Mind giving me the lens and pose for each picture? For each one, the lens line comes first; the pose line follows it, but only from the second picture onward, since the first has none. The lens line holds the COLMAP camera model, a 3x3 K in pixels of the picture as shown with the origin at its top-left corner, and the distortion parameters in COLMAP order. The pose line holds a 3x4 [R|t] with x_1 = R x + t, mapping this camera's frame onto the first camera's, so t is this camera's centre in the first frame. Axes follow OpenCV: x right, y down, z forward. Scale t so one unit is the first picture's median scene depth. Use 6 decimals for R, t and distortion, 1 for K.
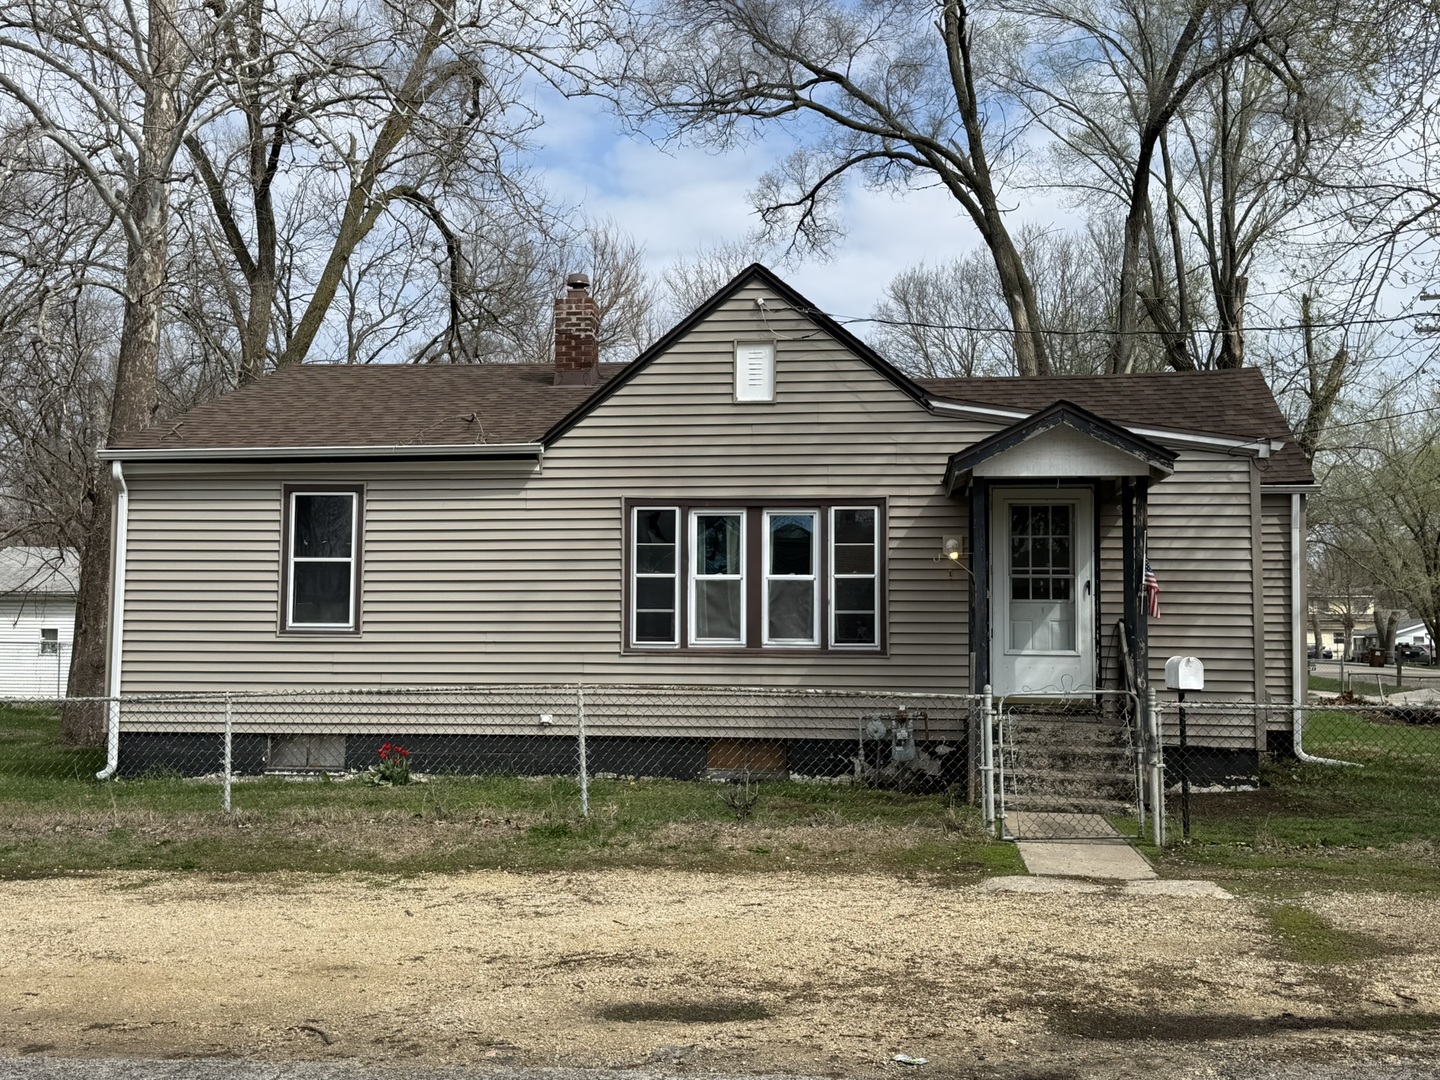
lens RADIAL K [[1623.5, 0, 722.3], [0, 1623.5, 540.0], [0, 0, 1]] dist [0.135757, 0.000000]
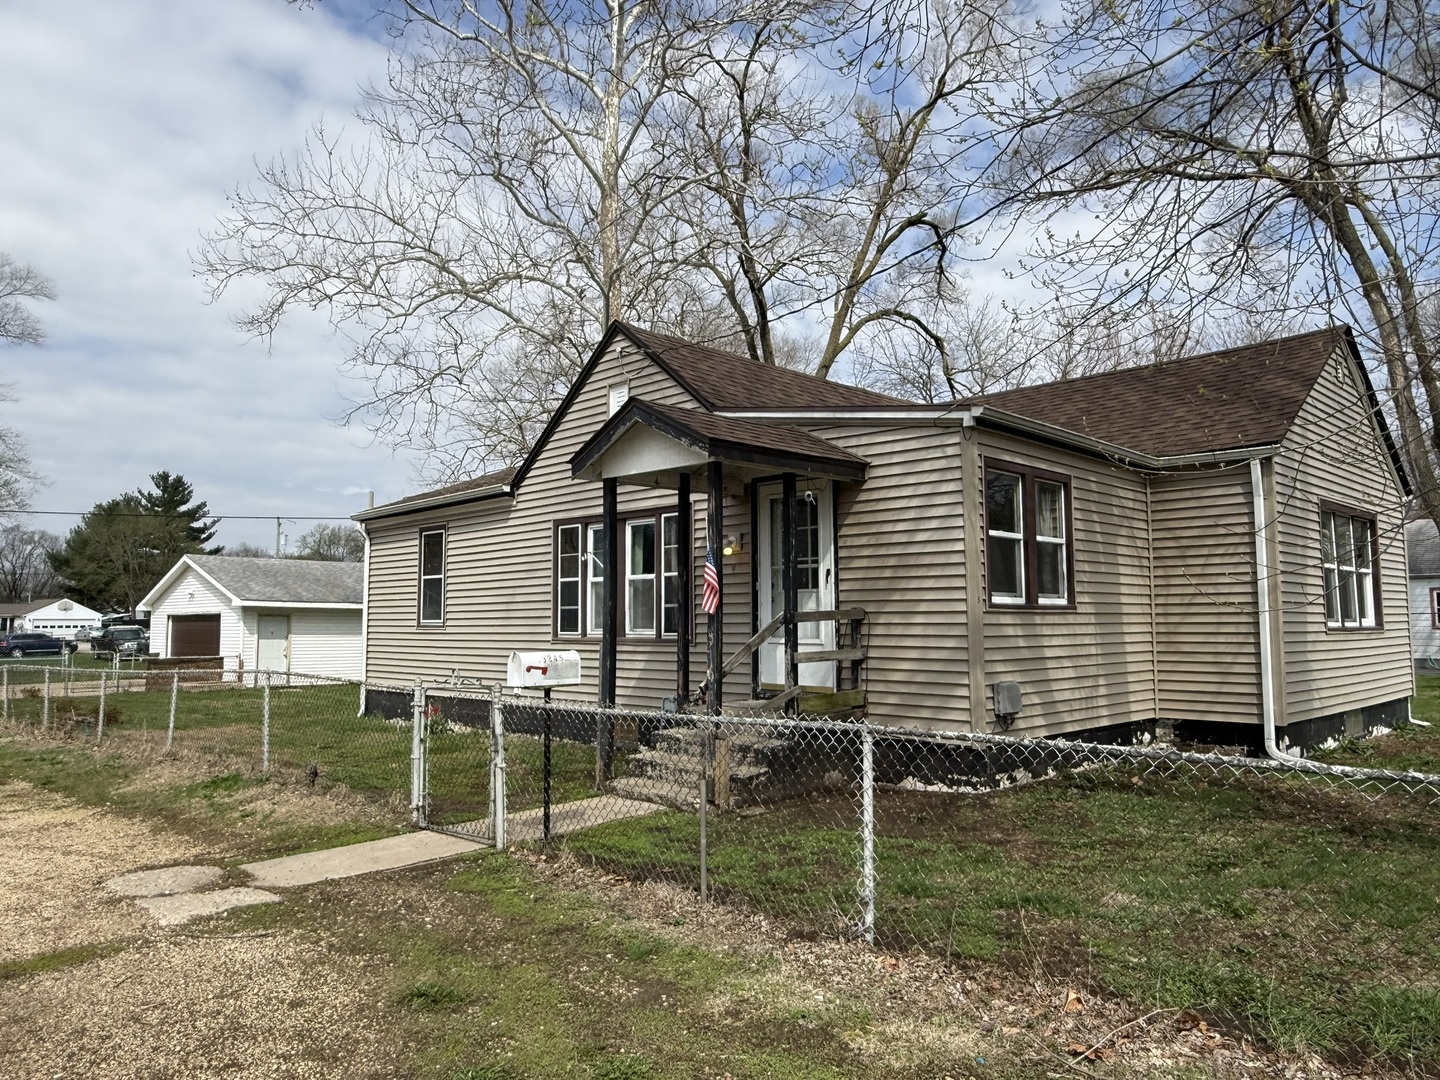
lens RADIAL K [[1025.7, 0, 717.2], [0, 1025.7, 539.1], [0, 0, 1]] dist [0.061732, -0.059147]
pose [[0.781172, -0.061610, -0.621269, 0.545226], [0.051431, 0.998087, -0.034310, 0.023678], [0.622194, -0.005150, 0.782846, 0.447251]]
